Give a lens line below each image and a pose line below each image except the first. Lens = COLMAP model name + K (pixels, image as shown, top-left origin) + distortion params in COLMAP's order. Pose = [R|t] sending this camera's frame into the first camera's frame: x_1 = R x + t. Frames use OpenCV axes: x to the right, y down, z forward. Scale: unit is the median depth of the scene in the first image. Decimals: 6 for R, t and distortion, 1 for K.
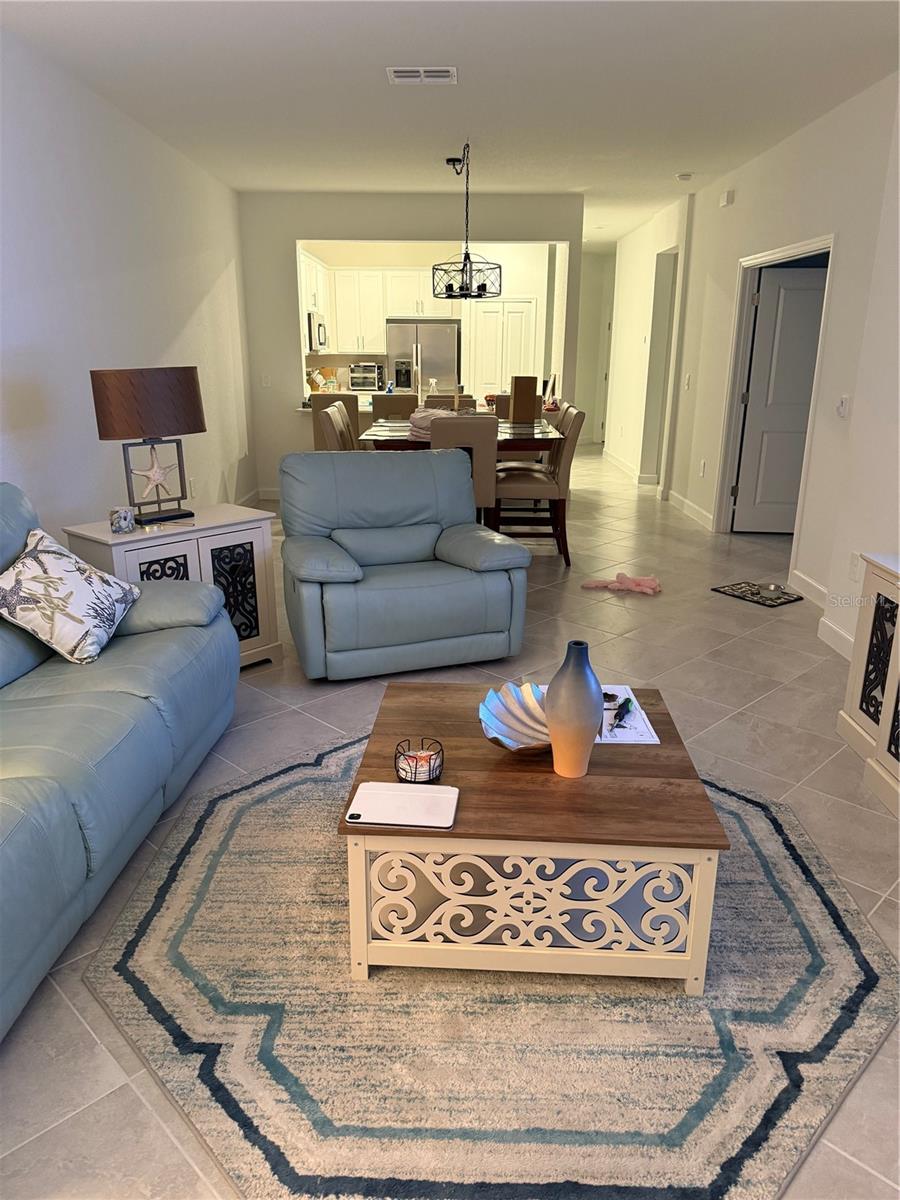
lens RADIAL K [[853.7, 0, 461.6], [0, 853.7, 609.8], [0, 0, 1]] dist [0.083415, -0.113952]
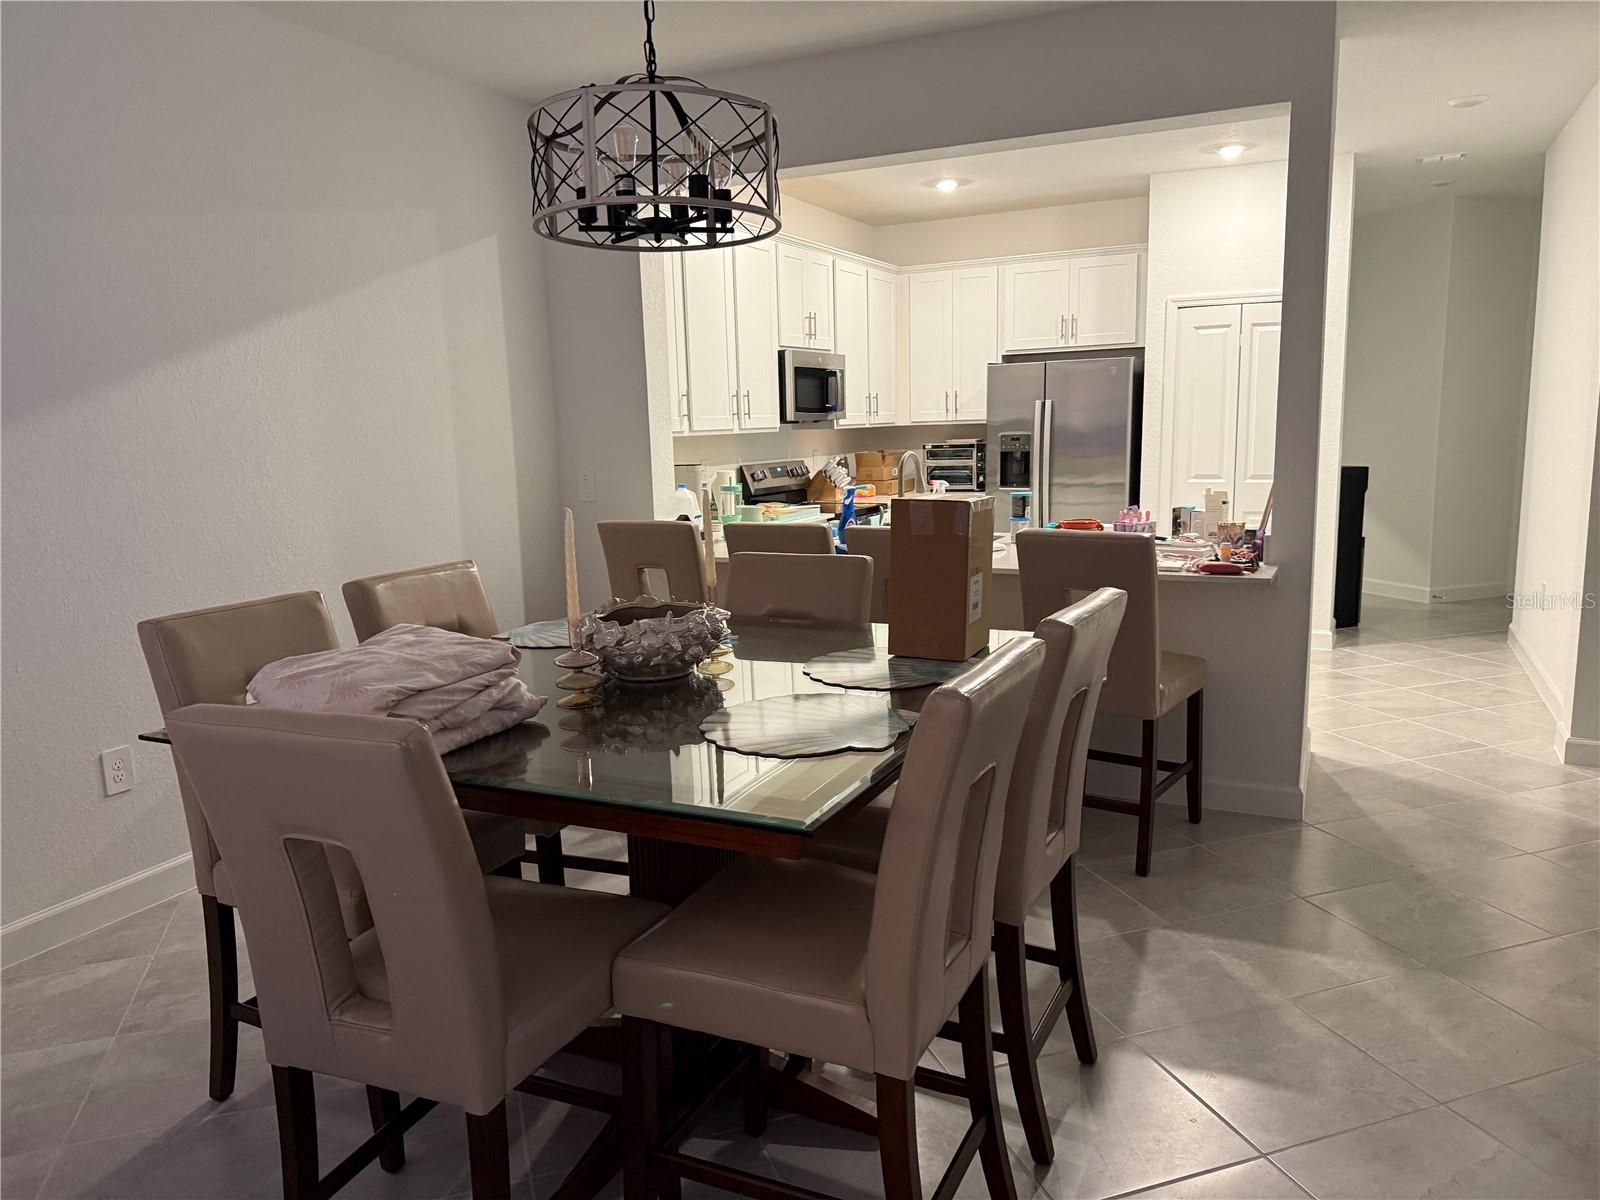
lens RADIAL K [[1138.3, 0, 793.8], [0, 1138.3, 614.0], [0, 0, 1]] dist [0.083415, -0.113952]
pose [[0.894578, 0.048519, -0.444270, 0.359605], [-0.101250, 0.990244, -0.095731, -0.358198], [0.435291, 0.130621, 0.890763, 1.195050]]
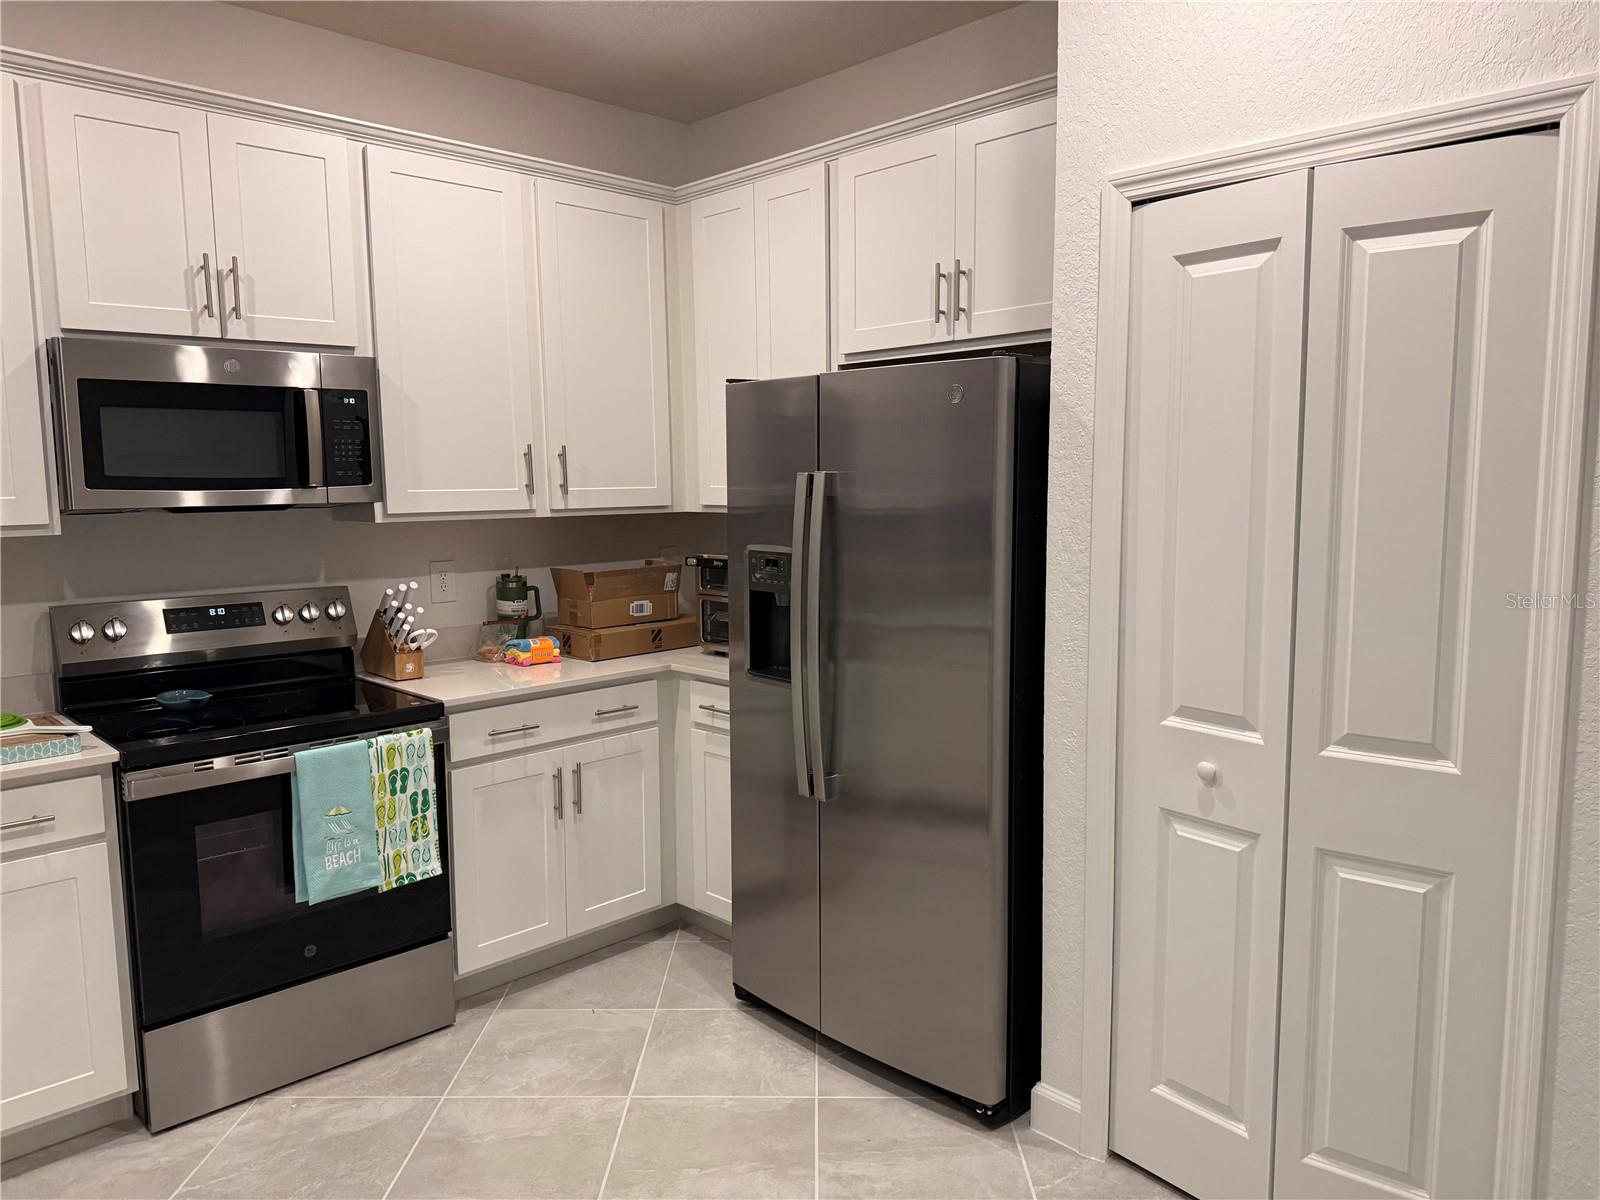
lens RADIAL K [[1138.3, 0, 784.1], [0, 1138.3, 609.4], [0, 0, 1]] dist [0.083415, -0.113952]
pose [[0.690887, 0.075321, -0.719028, 0.398247], [-0.196887, 0.976569, -0.086881, -0.807259], [0.695637, 0.201592, 0.689529, 2.610763]]
